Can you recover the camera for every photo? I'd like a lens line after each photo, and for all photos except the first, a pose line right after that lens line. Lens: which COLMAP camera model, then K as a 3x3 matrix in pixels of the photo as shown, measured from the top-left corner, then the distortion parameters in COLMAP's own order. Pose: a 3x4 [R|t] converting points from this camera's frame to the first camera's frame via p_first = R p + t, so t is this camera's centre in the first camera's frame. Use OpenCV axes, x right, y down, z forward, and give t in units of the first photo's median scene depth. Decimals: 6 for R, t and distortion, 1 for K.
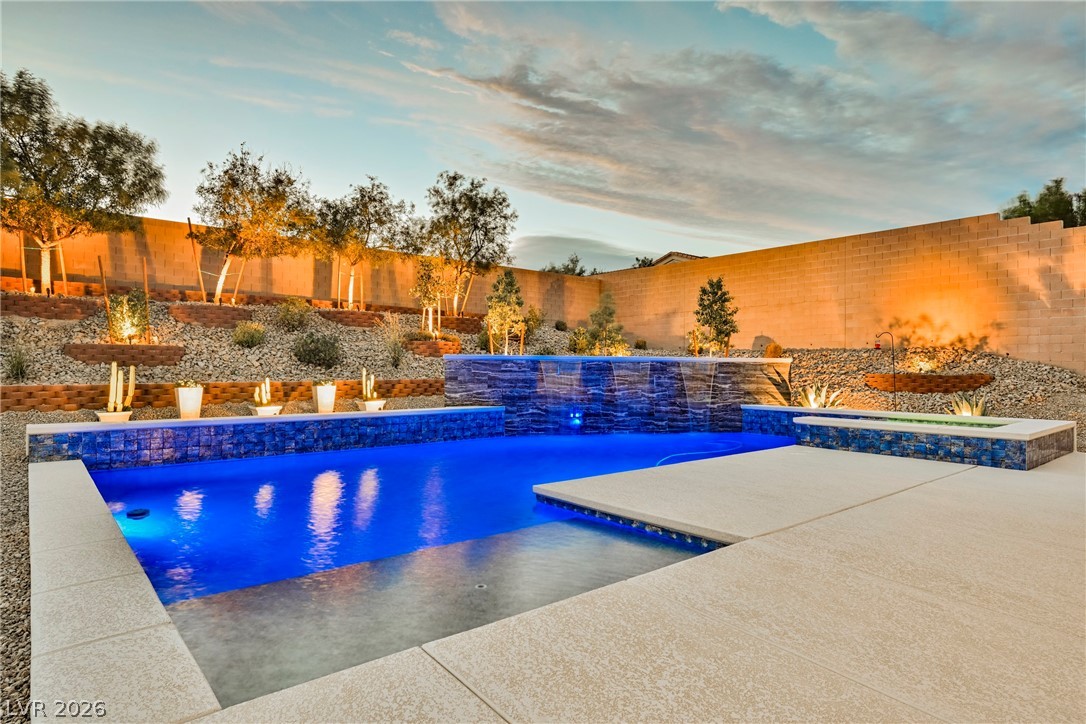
lens RADIAL K [[614.6, 0, 545.6], [0, 614.6, 365.4], [0, 0, 1]] dist [-0.003775, 0.000665]
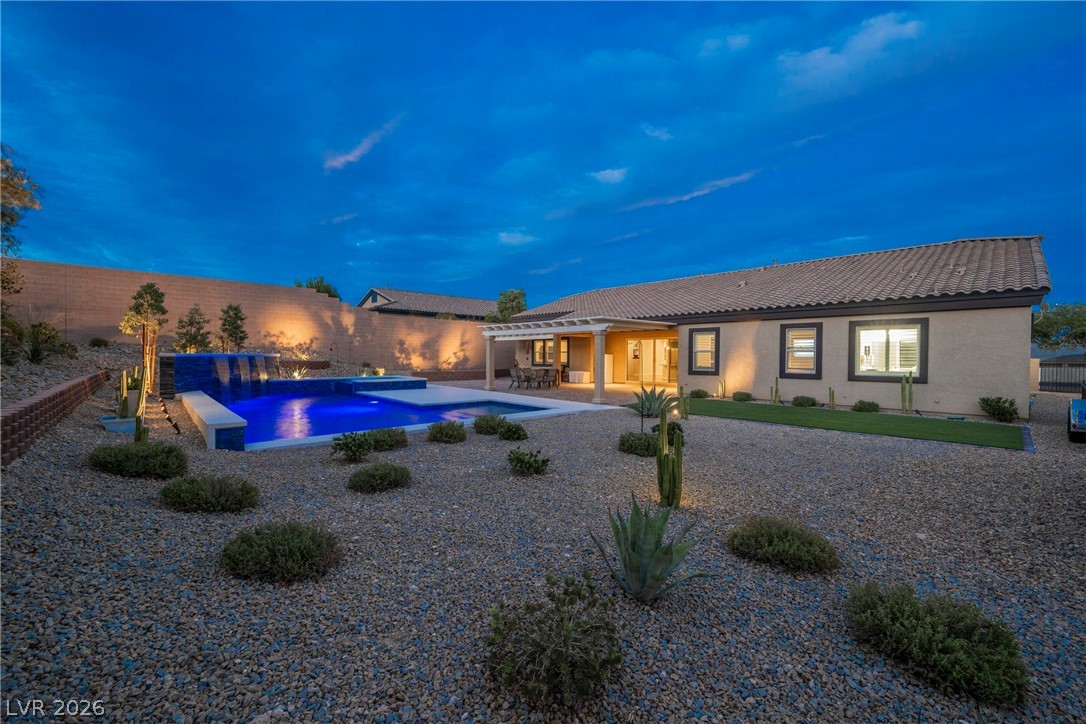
lens RADIAL K [[428.2, 0, 545.5], [0, 428.2, 362.9], [0, 0, 1]] dist [-0.001202, 0.000177]
pose [[-0.055467, -0.024562, 0.998158, -1.003454], [-0.011280, 0.999649, 0.023972, -0.025590], [-0.998397, -0.009929, -0.055724, 0.261077]]
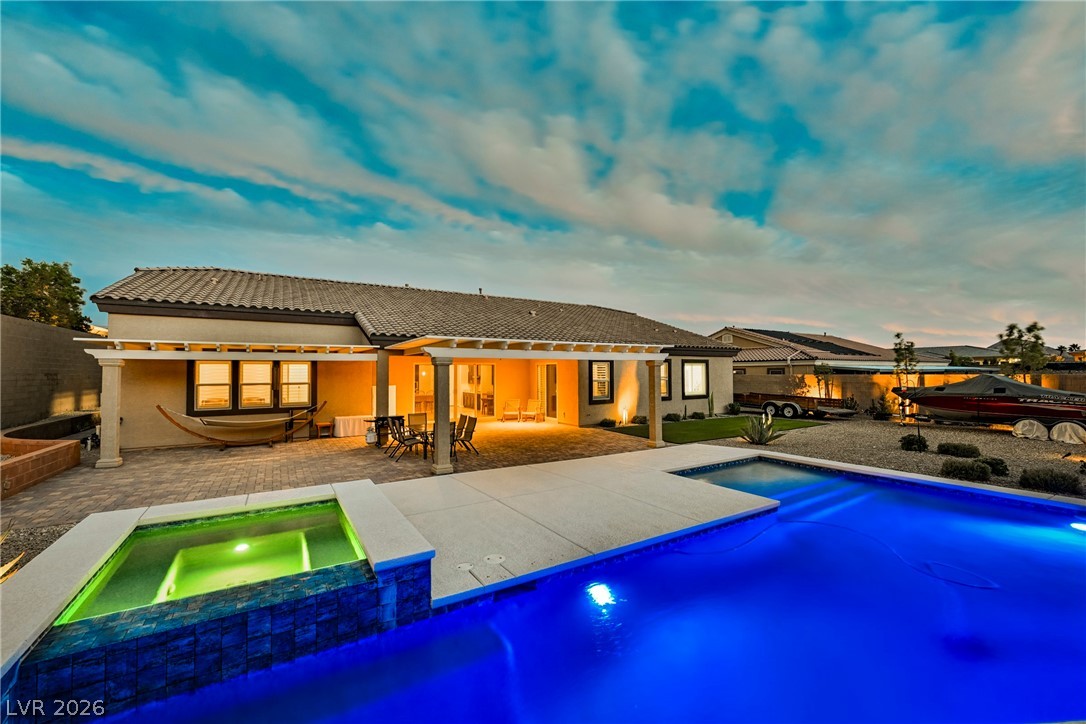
lens RADIAL K [[428.2, 0, 545.5], [0, 428.2, 362.9], [0, 0, 1]] dist [-0.001202, 0.000177]
pose [[-0.991072, 0.012009, 0.132783, 0.186980], [0.005685, 0.998836, -0.047905, -0.025919], [-0.133204, -0.046723, -0.989987, 0.988938]]
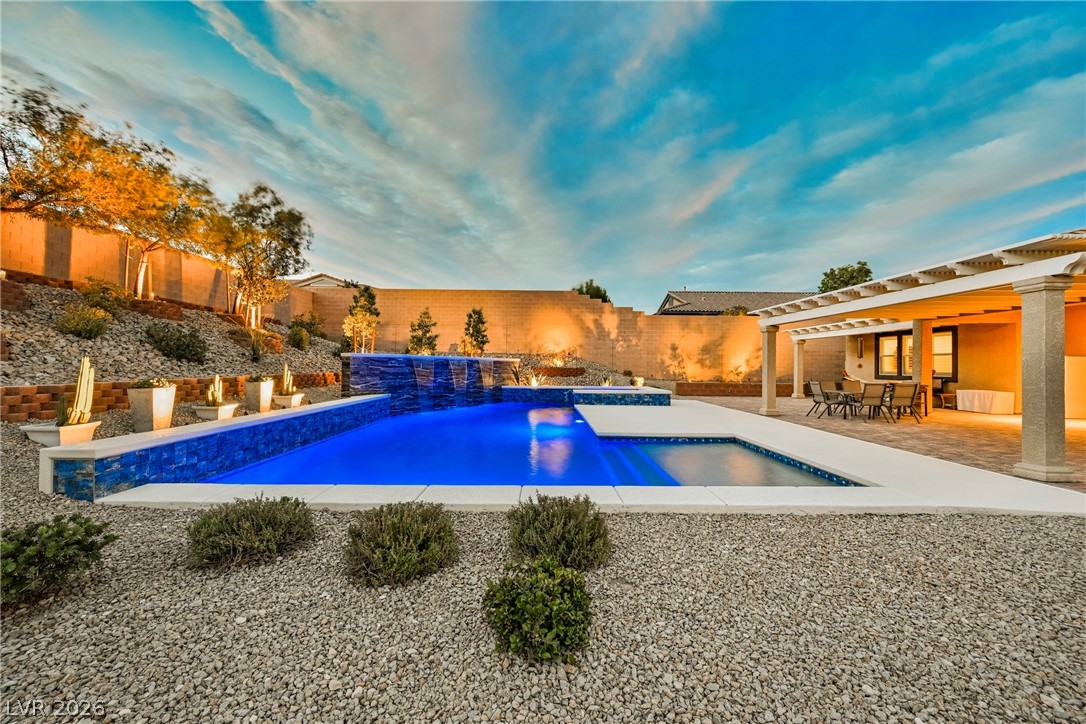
lens RADIAL K [[424.5, 0, 546.2], [0, 424.5, 366.2], [0, 0, 1]] dist [-0.002107, -0.000428]
pose [[0.635817, -0.002134, 0.771837, -0.514776], [-0.007167, 0.999937, 0.008669, -0.001578], [-0.771807, -0.011044, 0.635761, 0.166528]]
